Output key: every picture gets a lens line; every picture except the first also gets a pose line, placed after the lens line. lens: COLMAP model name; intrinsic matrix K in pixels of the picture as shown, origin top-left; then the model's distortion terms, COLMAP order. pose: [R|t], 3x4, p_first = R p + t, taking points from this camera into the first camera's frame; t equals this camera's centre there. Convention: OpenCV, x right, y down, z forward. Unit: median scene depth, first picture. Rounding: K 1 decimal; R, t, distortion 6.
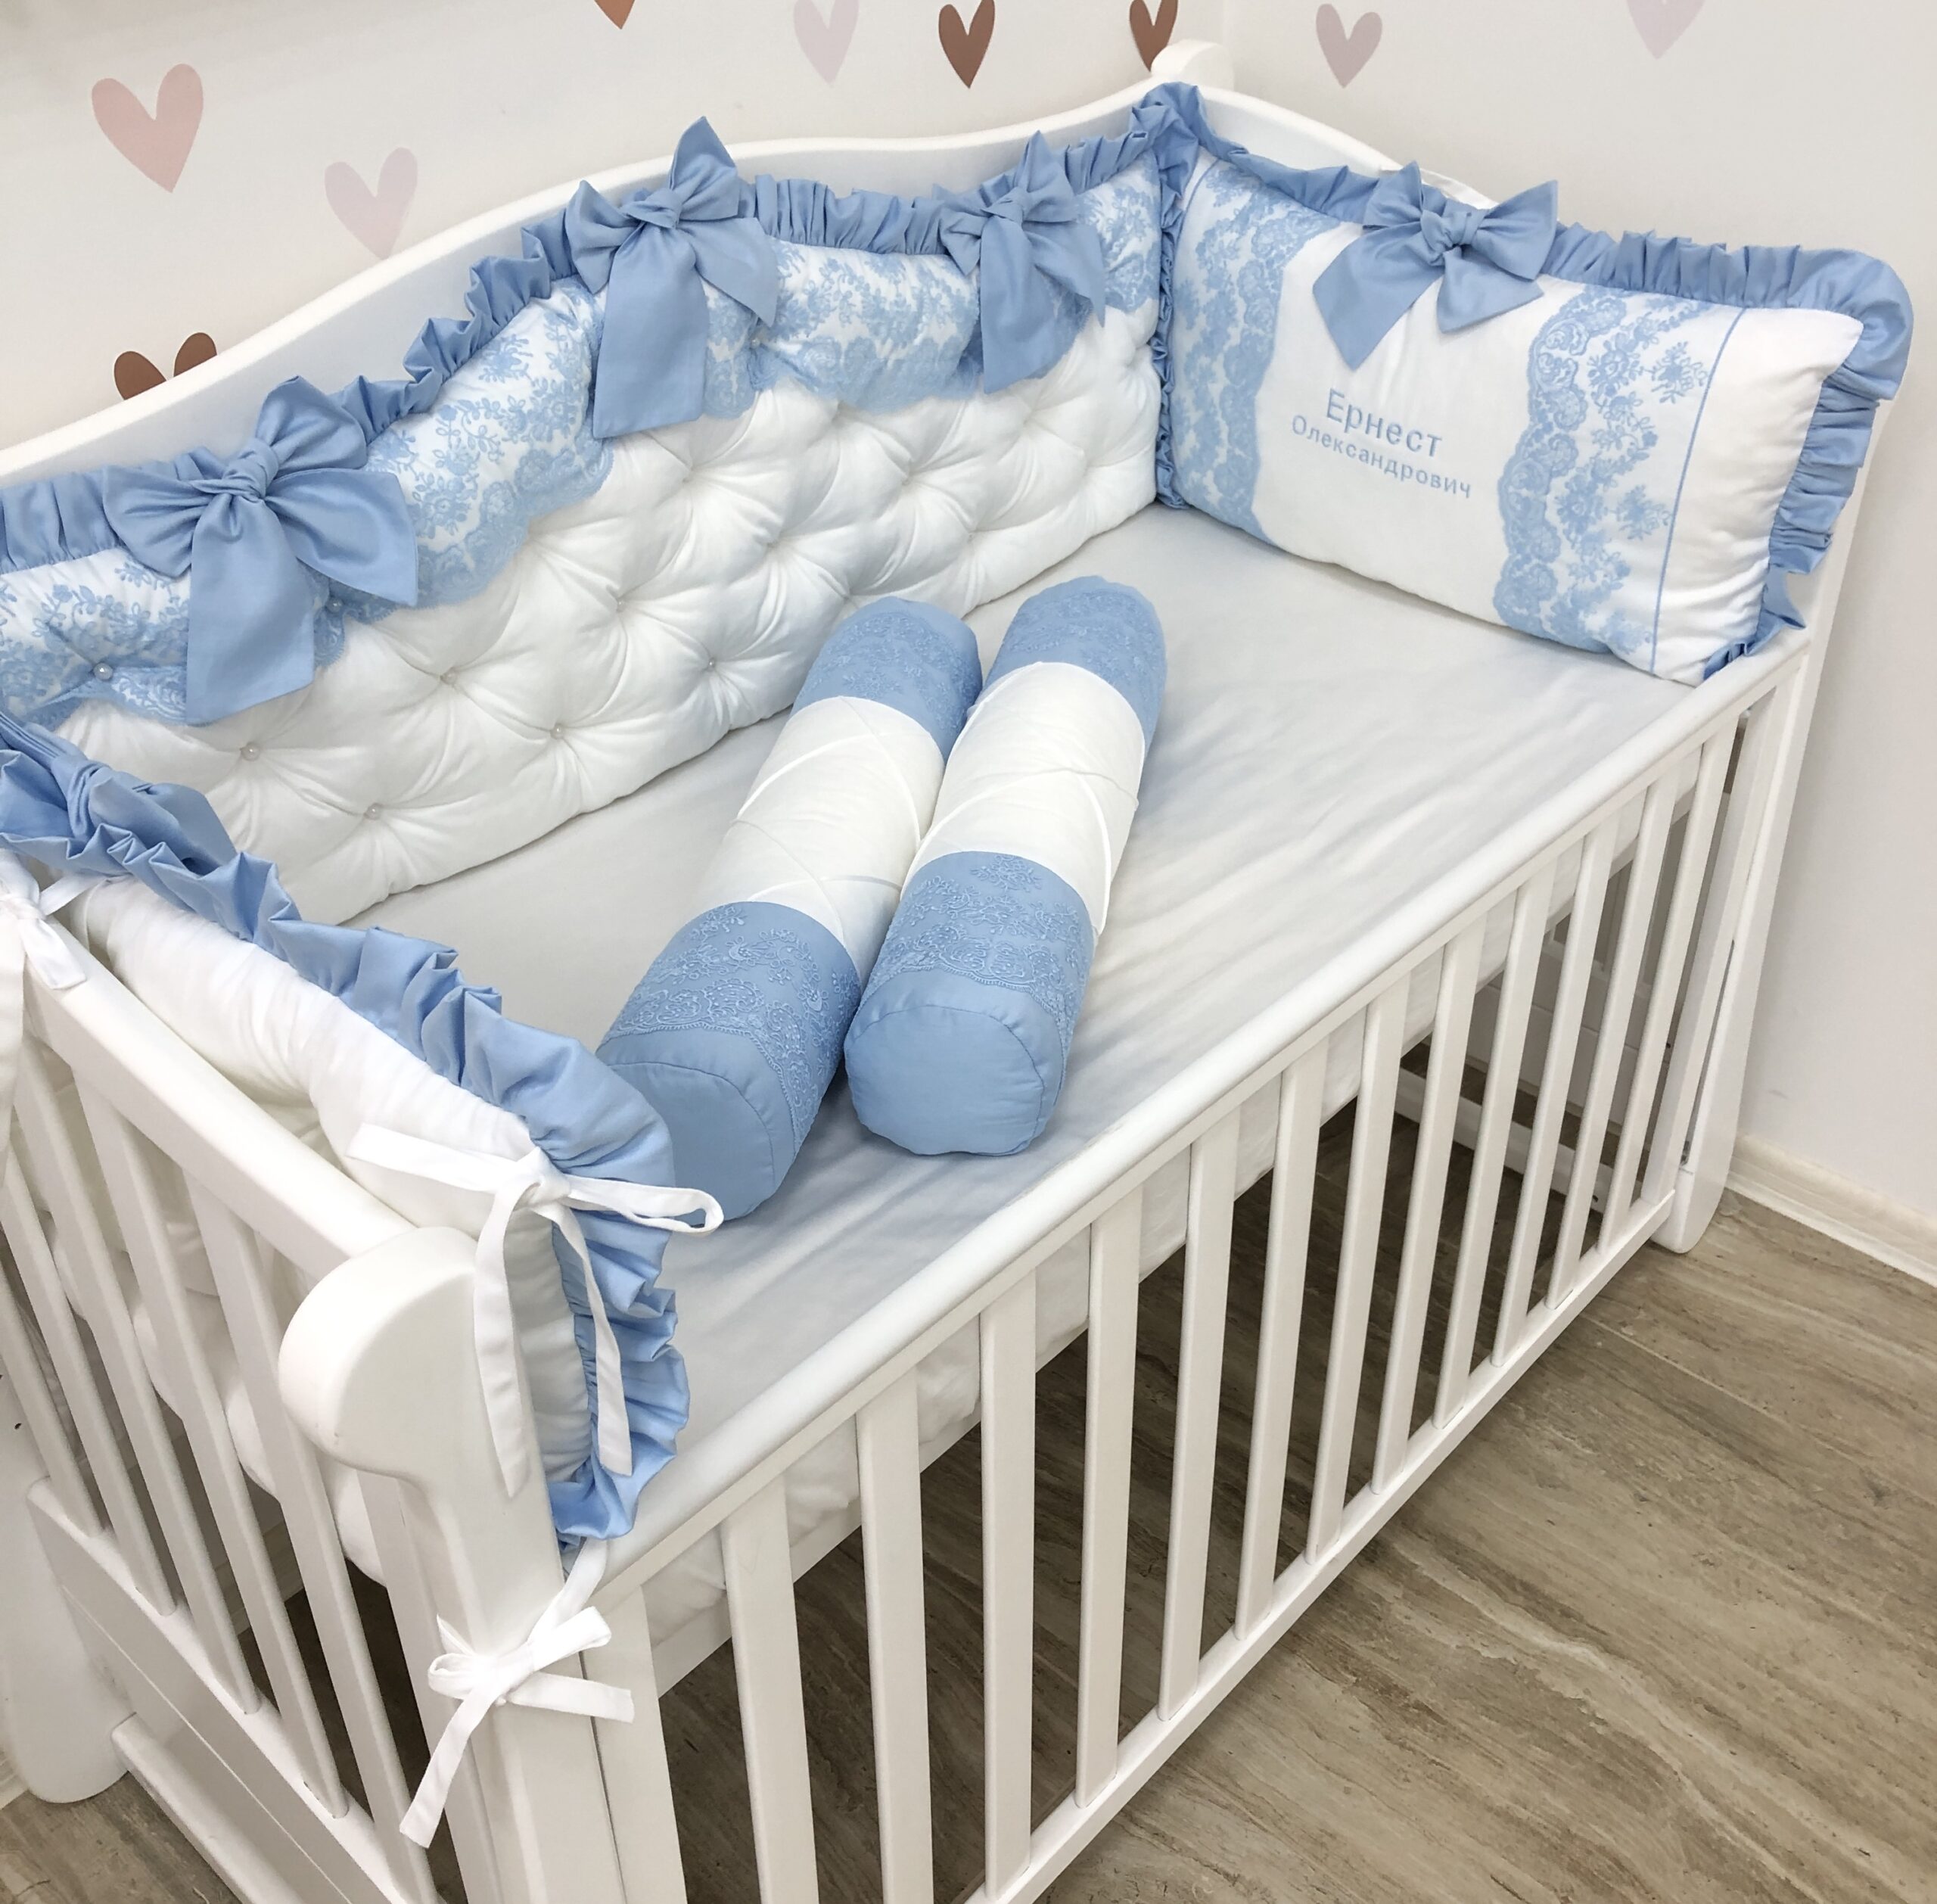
lens RADIAL K [[2030.9, 0, 1004.3], [0, 2030.9, 902.6], [0, 0, 1]] dist [0.024796, 0.000000]
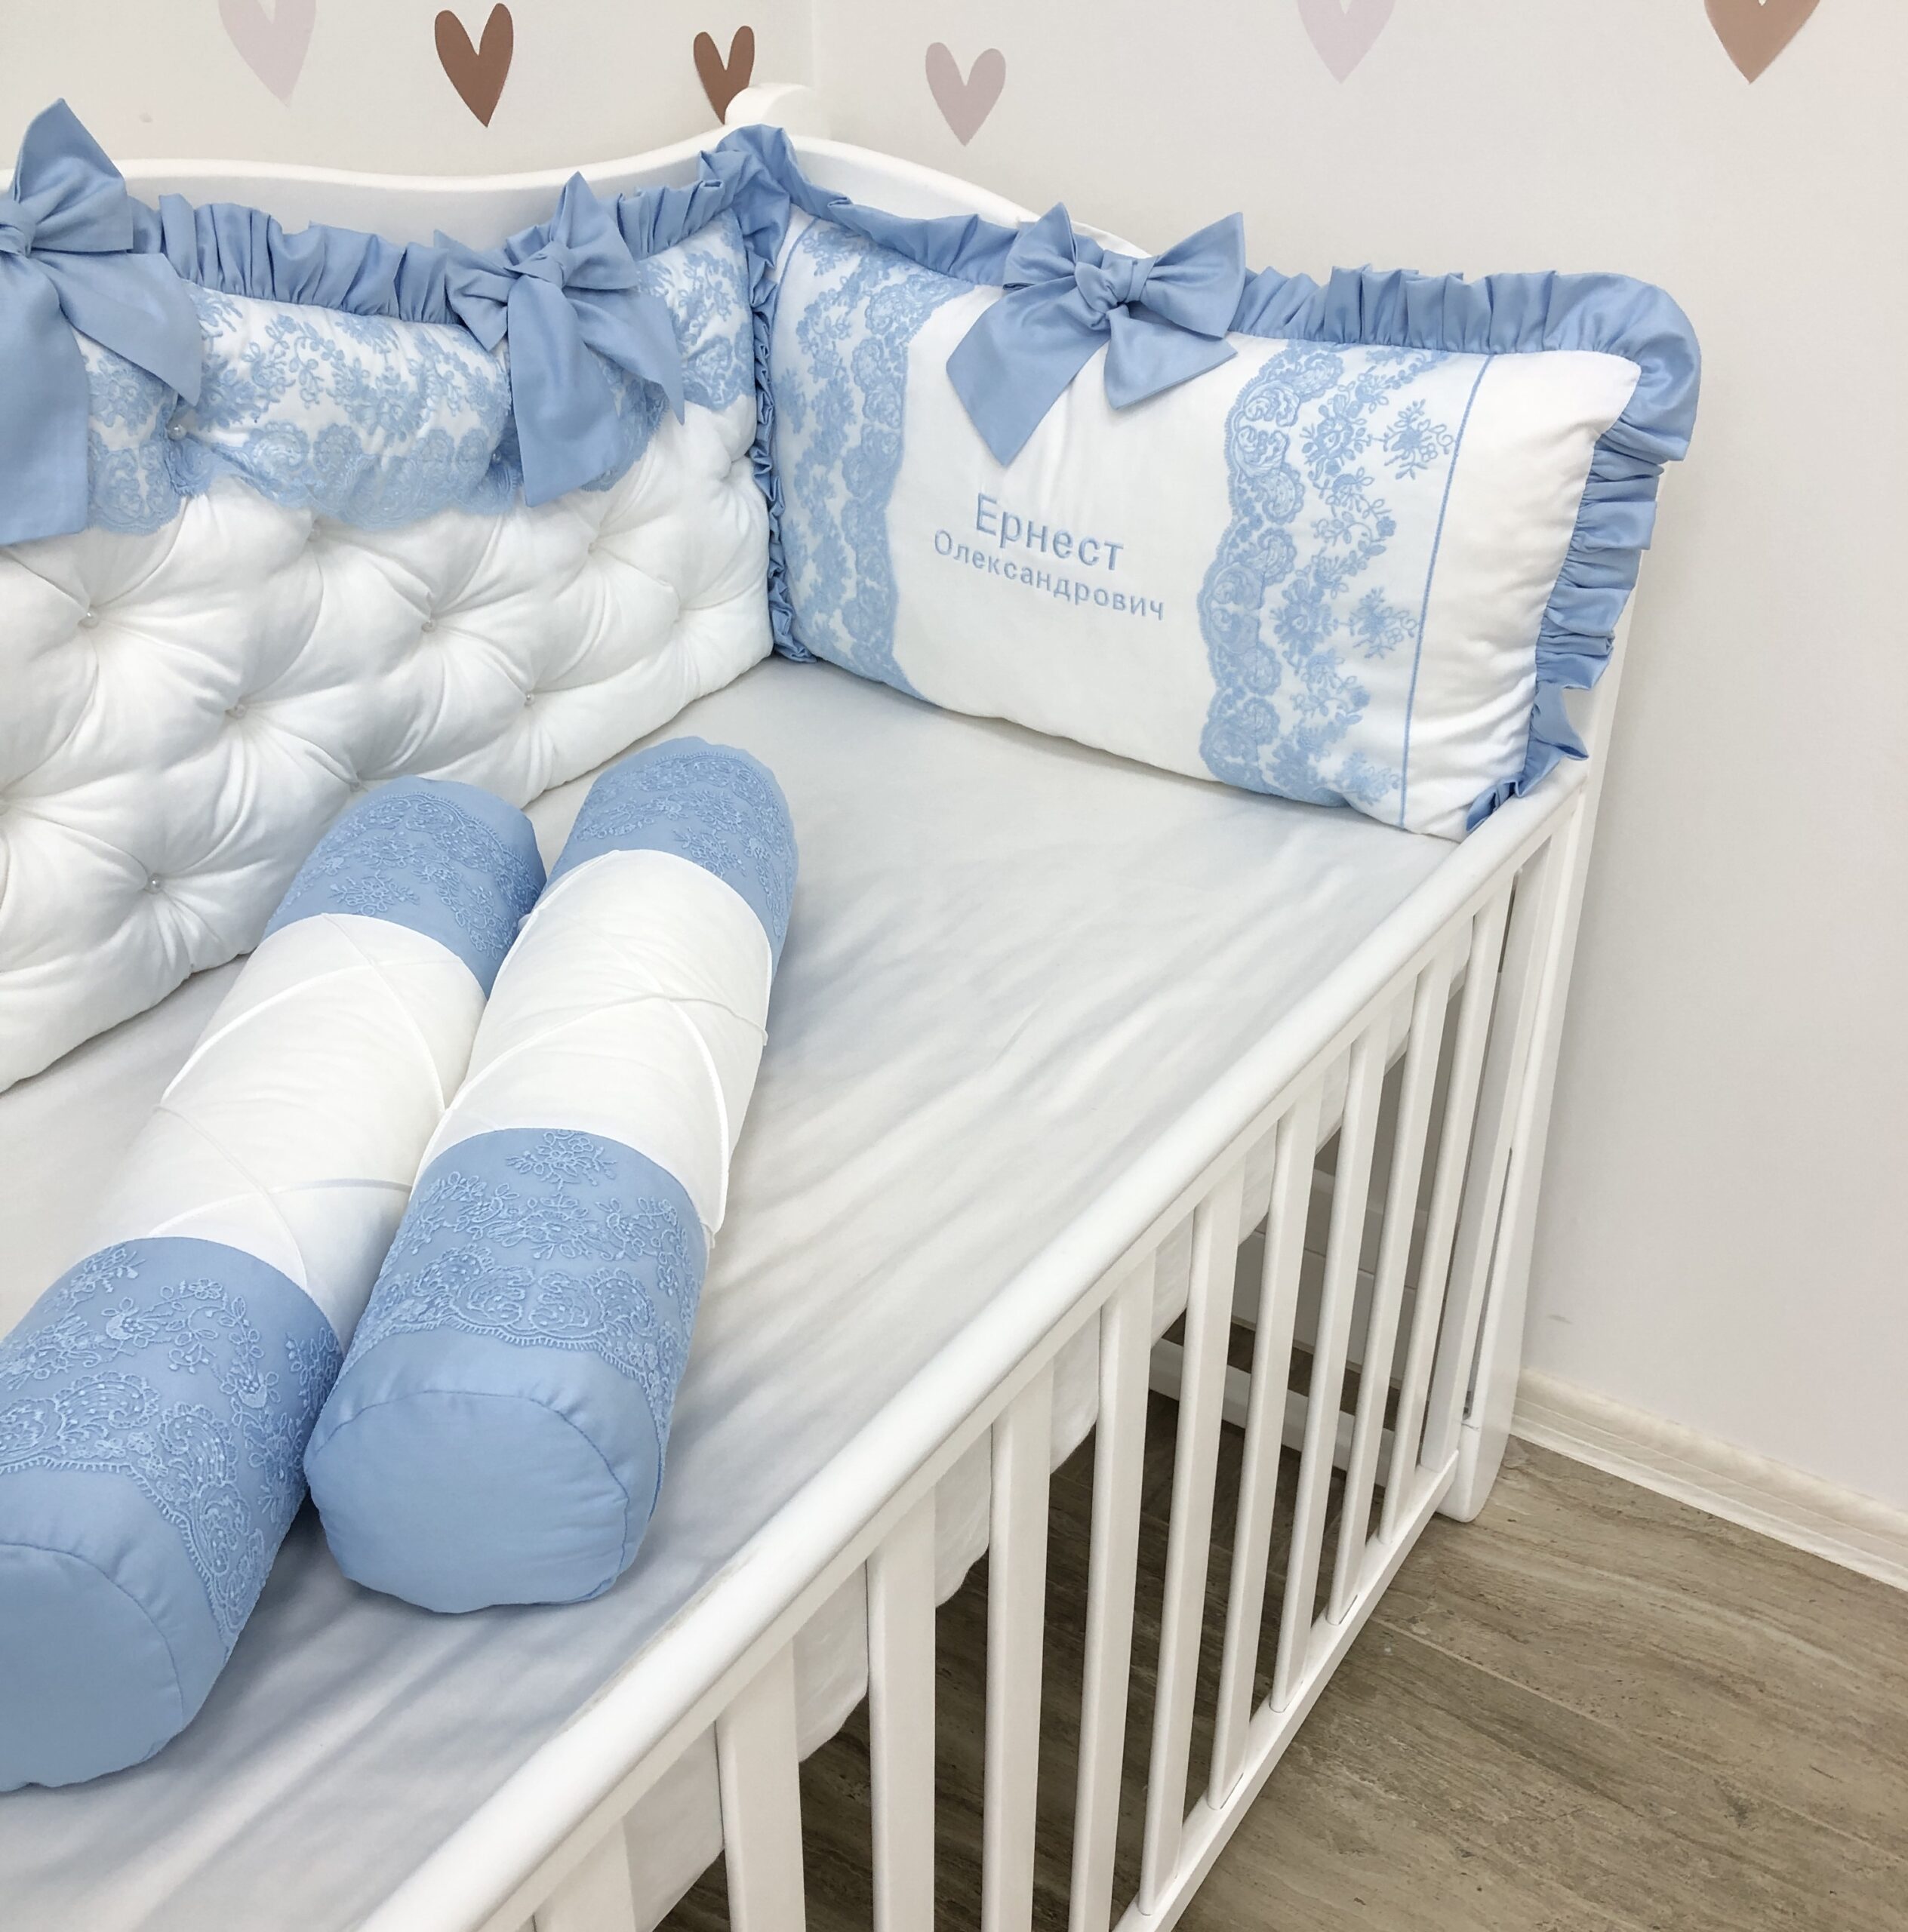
lens RADIAL K [[1893.8, 0, 968.2], [0, 1893.8, 970.0], [0, 0, 1]] dist [0.137727, 0.000000]
pose [[0.987137, -0.066087, 0.145579, 0.037168], [0.076441, 0.994840, -0.066712, -0.019899], [-0.140419, 0.076982, 0.987095, 0.291296]]
